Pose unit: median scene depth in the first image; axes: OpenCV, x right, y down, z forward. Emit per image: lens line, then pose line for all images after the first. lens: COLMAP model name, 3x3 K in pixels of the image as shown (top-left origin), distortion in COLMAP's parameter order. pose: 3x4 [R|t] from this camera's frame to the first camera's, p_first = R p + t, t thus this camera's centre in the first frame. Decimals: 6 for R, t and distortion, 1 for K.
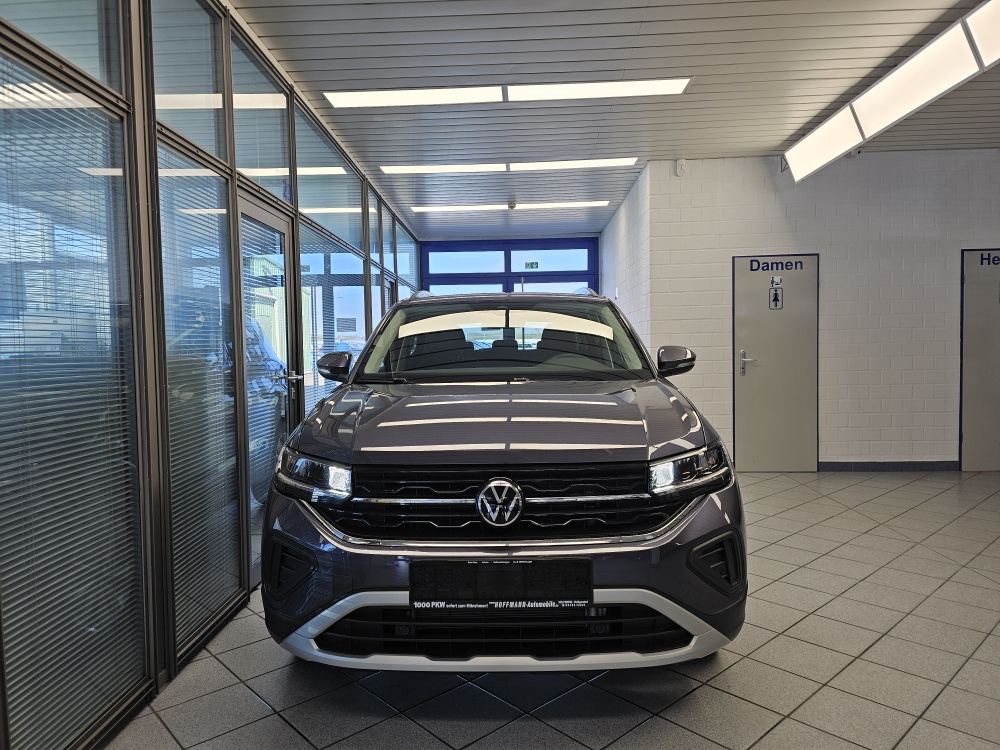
lens RADIAL K [[680.2, 0, 470.9], [0, 680.2, 376.1], [0, 0, 1]] dist [0.067659, -0.028156]
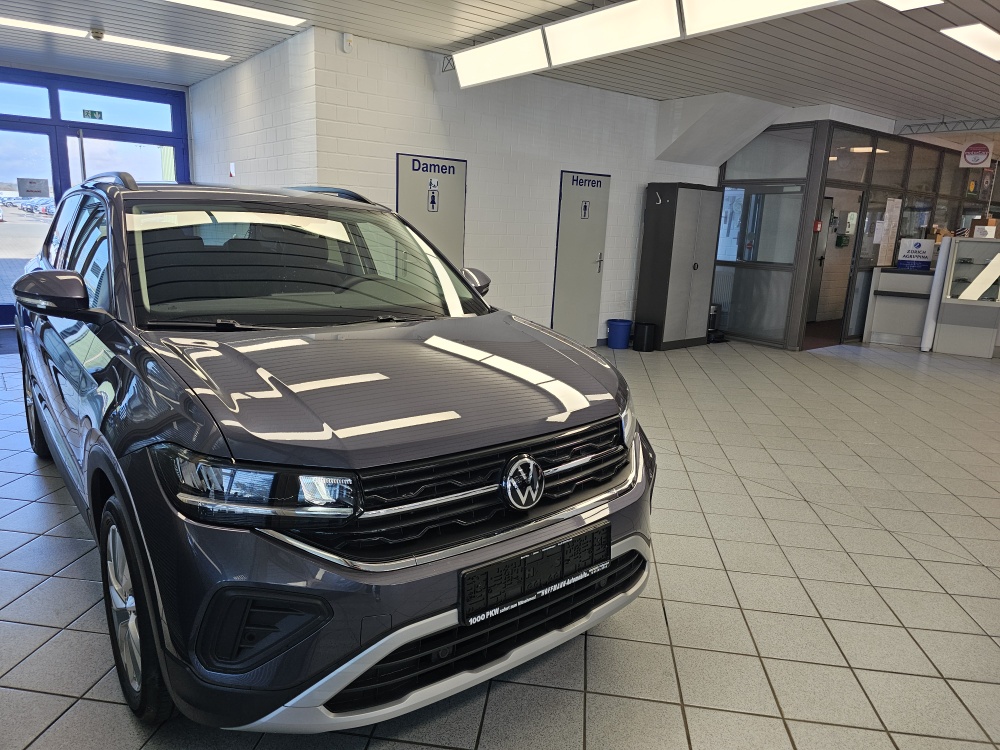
lens RADIAL K [[680.2, 0, 496.2], [0, 680.2, 380.7], [0, 0, 1]] dist [0.067659, -0.028156]
pose [[0.756920, -0.106658, 0.644745, -0.184212], [-0.018839, 0.982620, 0.184668, -0.037516], [-0.653235, -0.151926, 0.741756, 0.126930]]
